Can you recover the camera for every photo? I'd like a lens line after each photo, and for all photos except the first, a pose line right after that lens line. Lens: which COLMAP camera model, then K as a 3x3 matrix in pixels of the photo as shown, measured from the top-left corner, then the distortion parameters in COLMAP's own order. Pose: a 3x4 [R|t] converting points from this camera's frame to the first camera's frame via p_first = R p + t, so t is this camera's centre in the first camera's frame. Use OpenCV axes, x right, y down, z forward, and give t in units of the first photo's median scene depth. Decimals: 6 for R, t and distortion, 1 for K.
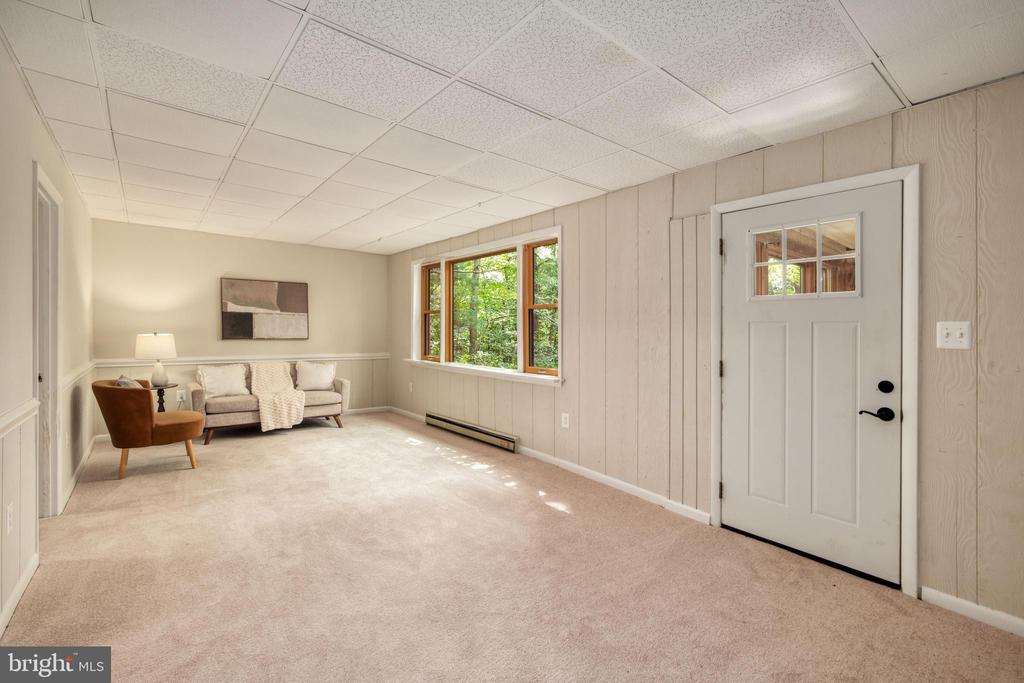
lens RADIAL K [[457.4, 0, 504.5], [0, 457.4, 330.6], [0, 0, 1]] dist [0.000745, -0.000283]
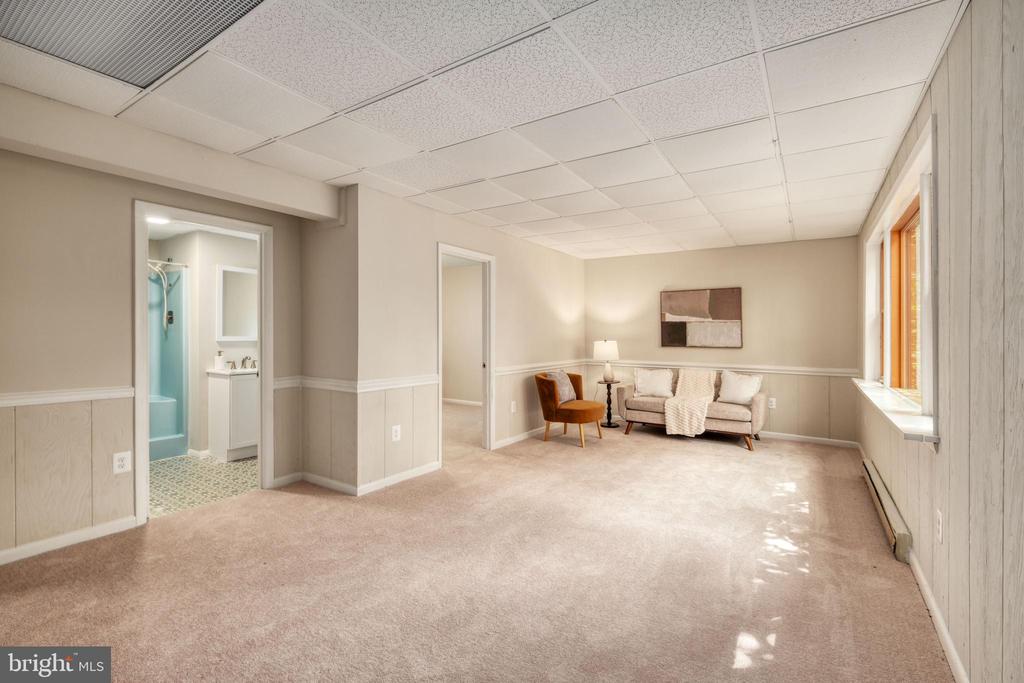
lens RADIAL K [[445.9, 0, 515.7], [0, 445.9, 346.7], [0, 0, 1]] dist [-0.001855, -0.000306]
pose [[0.310493, 0.016113, -0.950439, 0.359163], [-0.000774, 0.999860, 0.016698, 0.002120], [0.950575, -0.004449, 0.310462, 0.366251]]
